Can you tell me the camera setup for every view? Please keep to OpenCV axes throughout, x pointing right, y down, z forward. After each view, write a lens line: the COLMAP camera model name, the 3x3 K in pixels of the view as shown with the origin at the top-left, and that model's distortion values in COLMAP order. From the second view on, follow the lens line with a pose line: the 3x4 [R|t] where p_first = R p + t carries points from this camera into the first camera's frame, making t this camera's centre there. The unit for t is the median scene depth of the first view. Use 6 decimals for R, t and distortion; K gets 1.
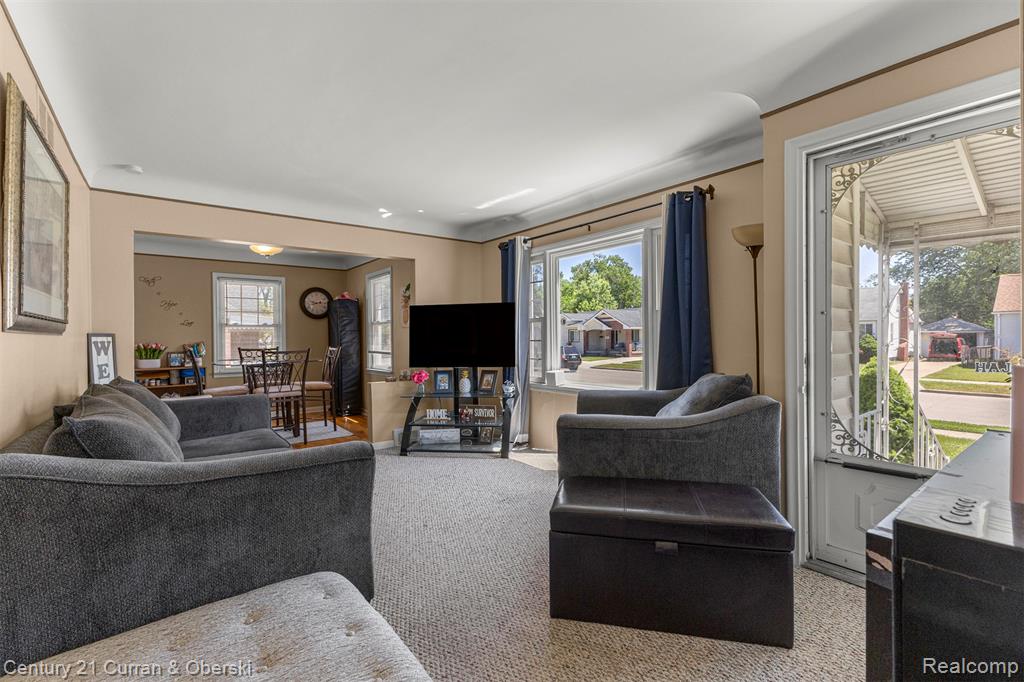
lens RADIAL K [[448.7, 0, 512.0], [0, 448.7, 341.0], [0, 0, 1]] dist [0.007316, -0.000104]
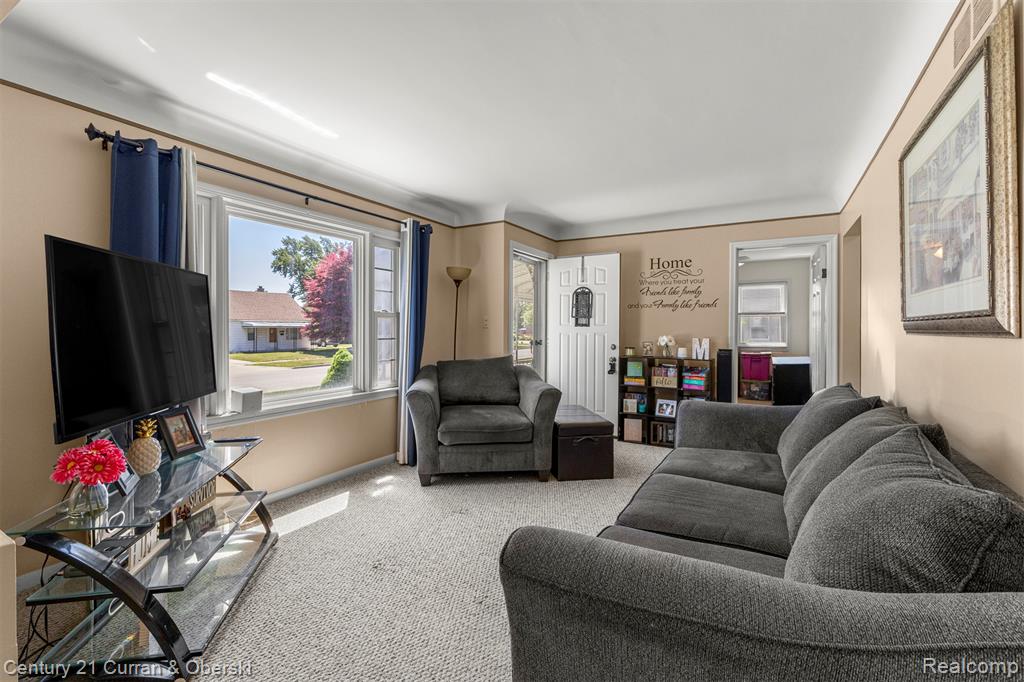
lens RADIAL K [[448.7, 0, 512.0], [0, 448.7, 341.0], [0, 0, 1]] dist [0.007316, -0.000104]
pose [[-0.365958, -0.020237, 0.930411, -0.858322], [0.008685, 0.999646, 0.025159, -0.023988], [-0.930591, 0.017288, -0.365653, 1.156843]]
